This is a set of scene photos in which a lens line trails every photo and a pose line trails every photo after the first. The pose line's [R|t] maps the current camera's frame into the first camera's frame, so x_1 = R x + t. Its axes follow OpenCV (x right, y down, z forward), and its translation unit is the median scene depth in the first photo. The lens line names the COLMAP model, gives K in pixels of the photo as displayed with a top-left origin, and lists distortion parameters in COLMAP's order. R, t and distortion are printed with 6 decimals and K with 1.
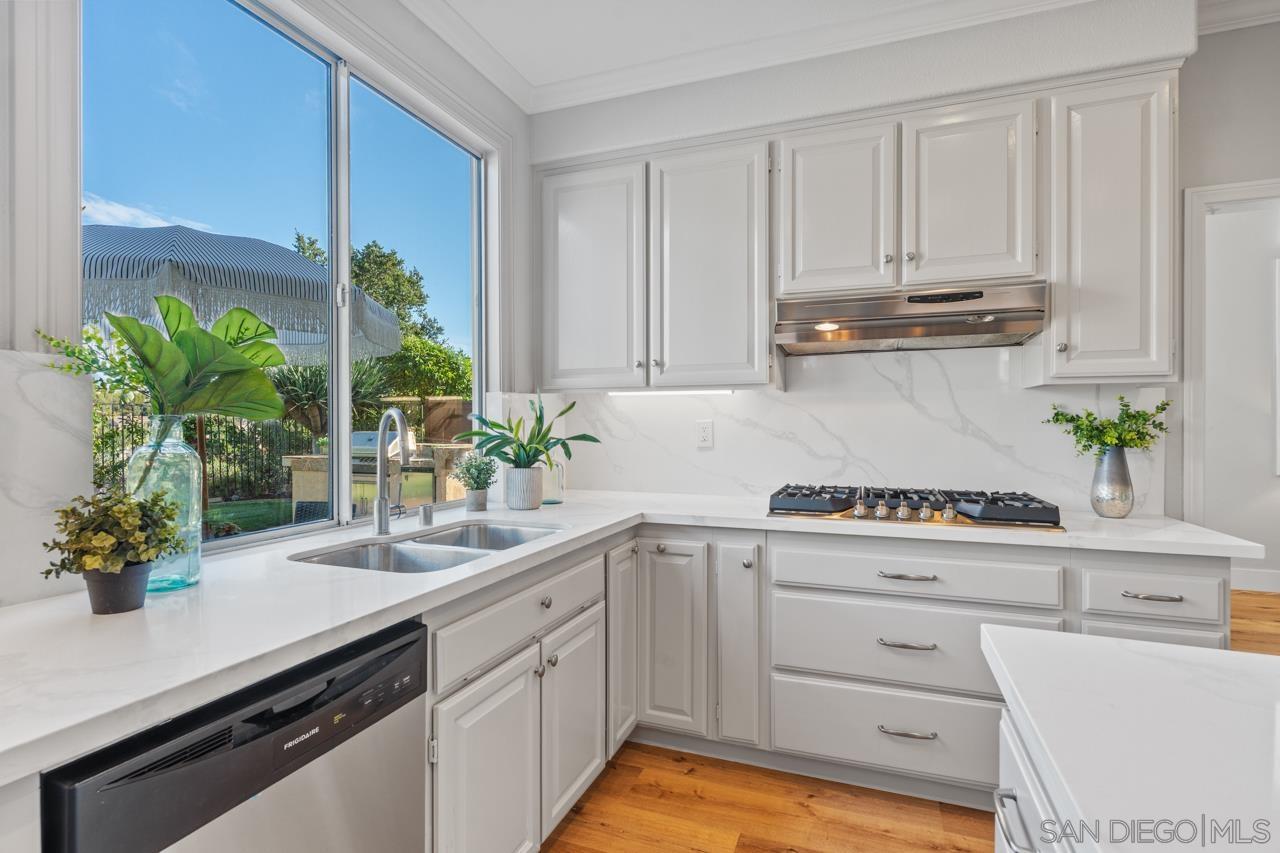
lens RADIAL K [[622.7, 0, 644.1], [0, 622.7, 422.6], [0, 0, 1]] dist [-0.002747, 0.000138]
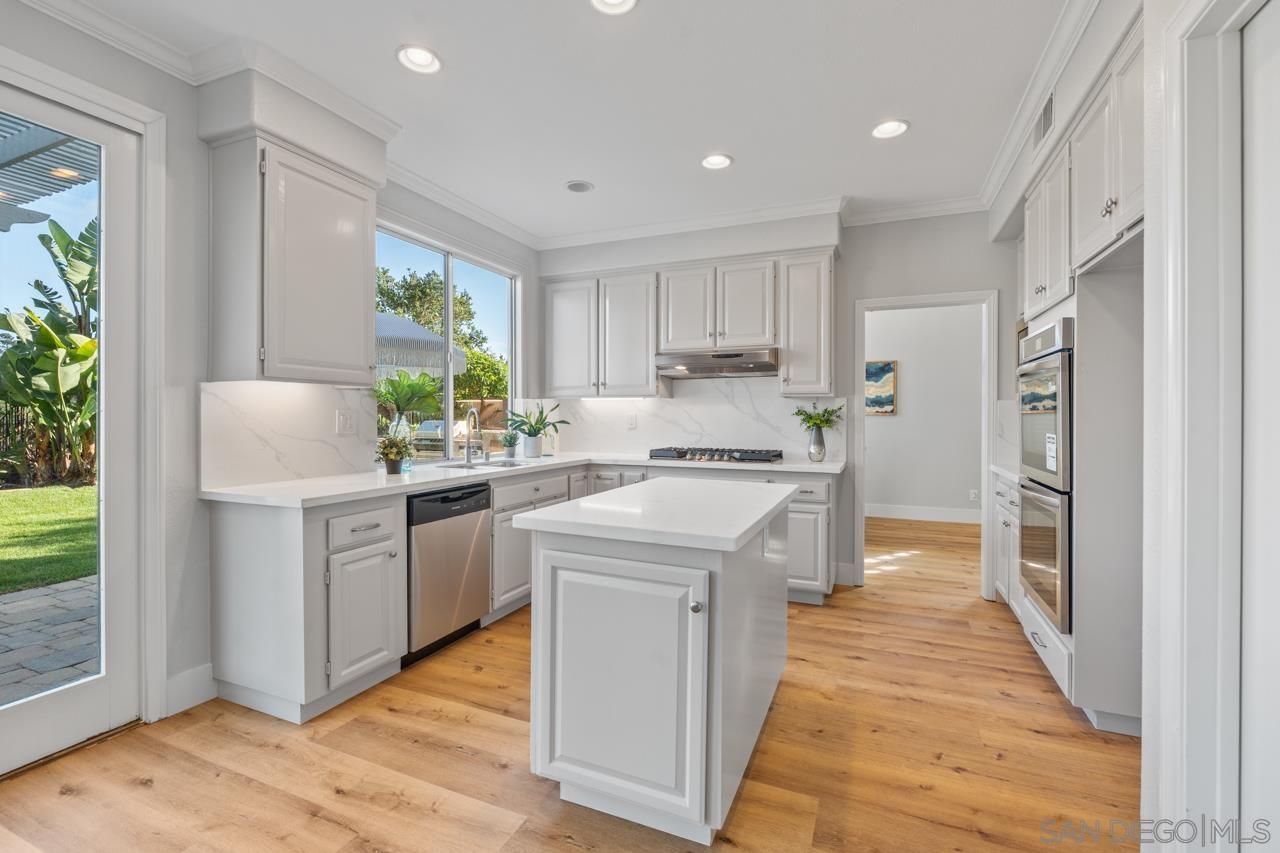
lens RADIAL K [[557.2, 0, 642.4], [0, 557.2, 418.3], [0, 0, 1]] dist [-0.006976, -0.000238]
pose [[0.999305, 0.003147, -0.037135, 0.226402], [-0.002884, 0.999970, 0.007134, -0.001105], [0.037156, -0.007022, 0.999285, -0.783108]]
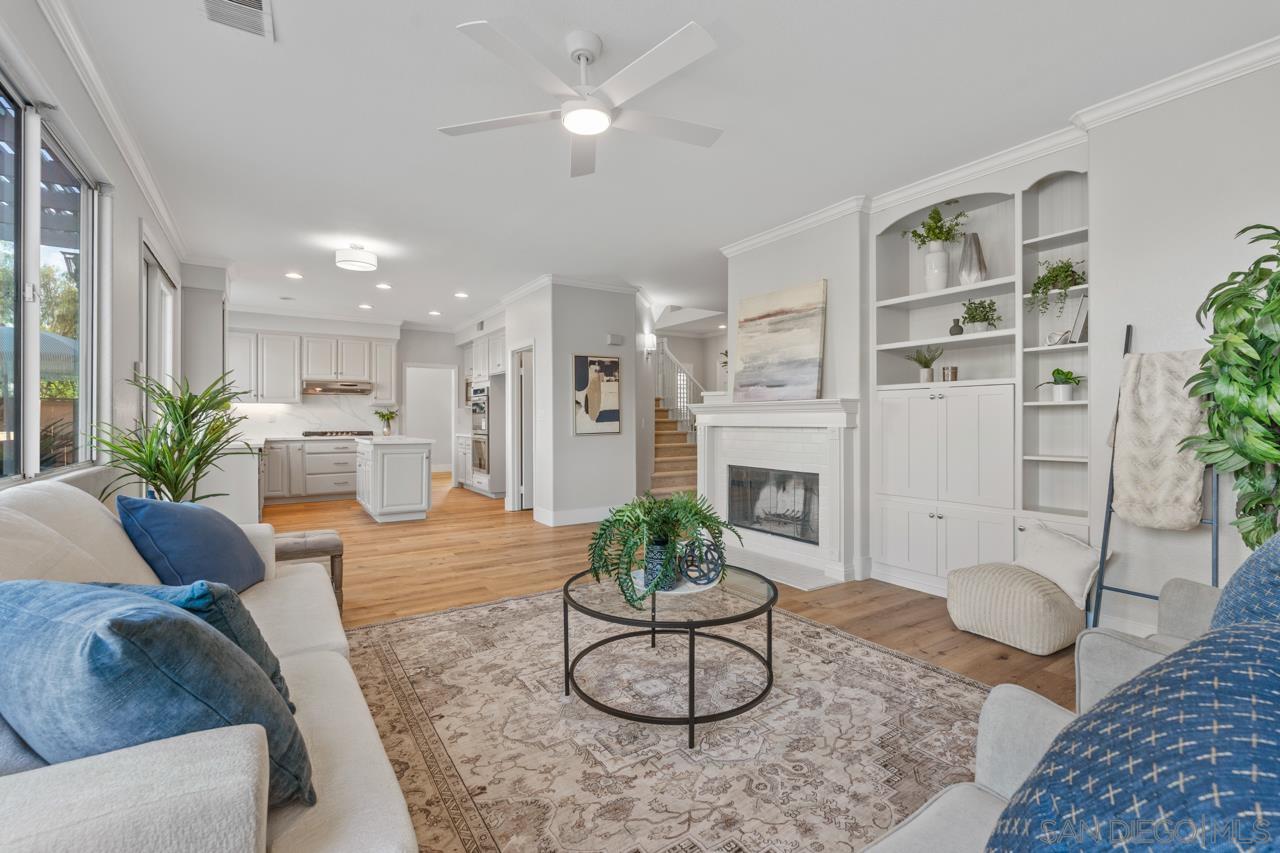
lens RADIAL K [[557.2, 0, 636.1], [0, 557.2, 419.5], [0, 0, 1]] dist [-0.006976, -0.000238]
pose [[0.586212, -0.000731, 0.810157, -1.299235], [-0.001833, 0.999996, 0.002228, 0.024020], [-0.810155, -0.002791, 0.586208, -2.532623]]
